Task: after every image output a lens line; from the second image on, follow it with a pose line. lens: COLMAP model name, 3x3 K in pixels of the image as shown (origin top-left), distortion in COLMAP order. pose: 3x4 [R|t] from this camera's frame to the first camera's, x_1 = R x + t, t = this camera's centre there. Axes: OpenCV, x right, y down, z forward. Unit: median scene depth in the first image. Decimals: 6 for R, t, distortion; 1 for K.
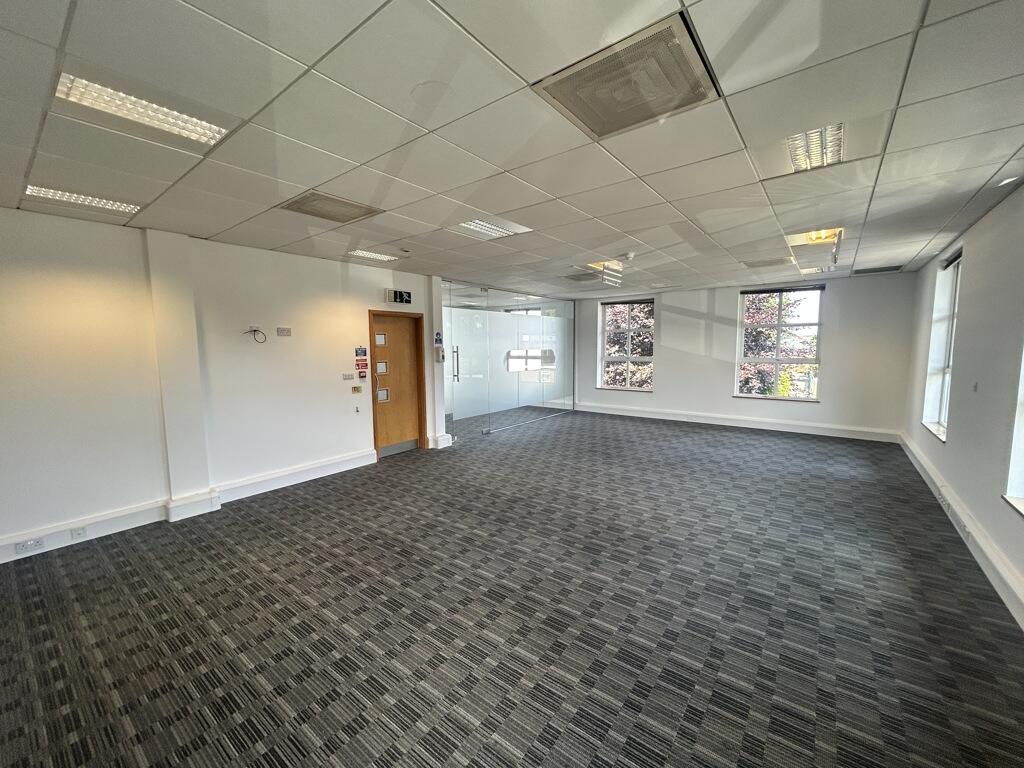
lens RADIAL K [[411.7, 0, 502.7], [0, 411.7, 396.5], [0, 0, 1]] dist [-0.001615, -0.000943]
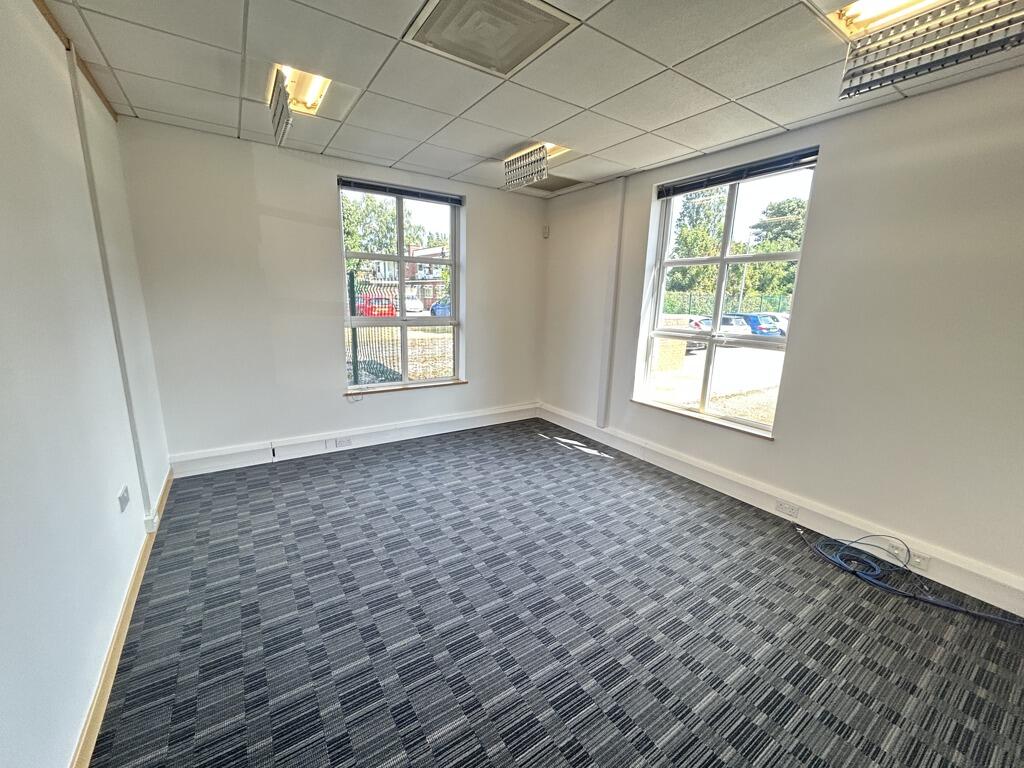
lens RADIAL K [[411.7, 0, 501.2], [0, 411.7, 366.6], [0, 0, 1]] dist [-0.001615, -0.000943]
pose [[0.324410, -0.141396, 0.935289, -1.479273], [0.086663, 0.989049, 0.119464, -0.128042], [-0.941938, 0.042300, 0.333111, 1.141362]]
